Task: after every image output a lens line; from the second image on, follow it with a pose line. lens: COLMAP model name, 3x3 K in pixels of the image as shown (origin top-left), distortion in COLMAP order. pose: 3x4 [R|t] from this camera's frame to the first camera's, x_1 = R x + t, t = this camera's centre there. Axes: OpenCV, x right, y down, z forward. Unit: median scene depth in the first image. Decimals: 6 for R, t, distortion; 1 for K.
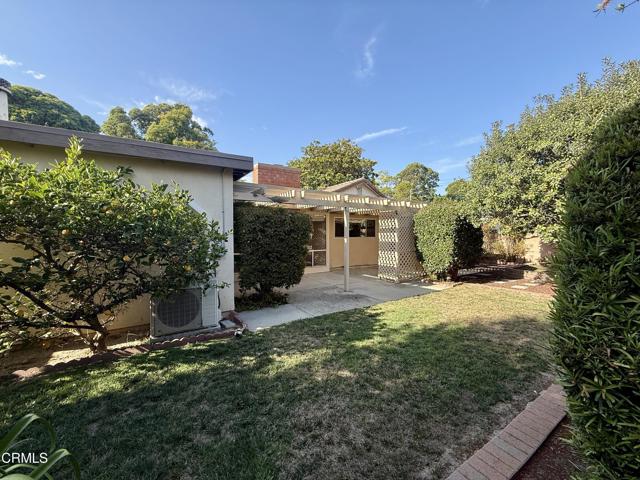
lens RADIAL K [[254.5, 0, 320.0], [0, 254.5, 240.0], [0, 0, 1]] dist [-0.000628, -0.000083]
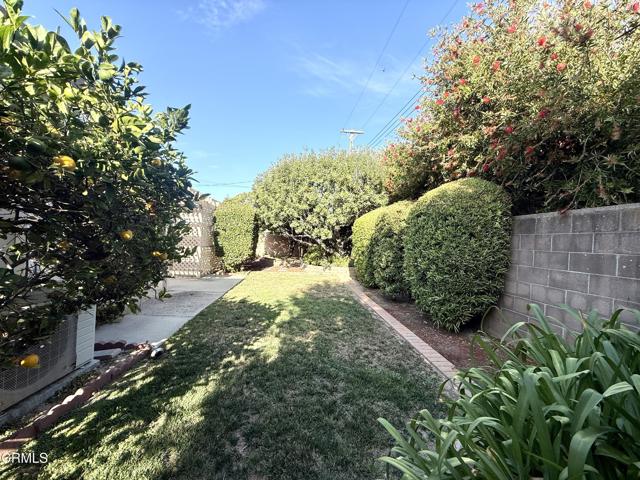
lens RADIAL K [[254.5, 0, 320.0], [0, 254.5, 240.0], [0, 0, 1]] dist [-0.000628, -0.000083]
pose [[0.444692, 0.030304, 0.895171, -0.425072], [-0.030902, 0.999352, -0.018480, 0.029729], [-0.895150, -0.019445, 0.445340, 0.157560]]
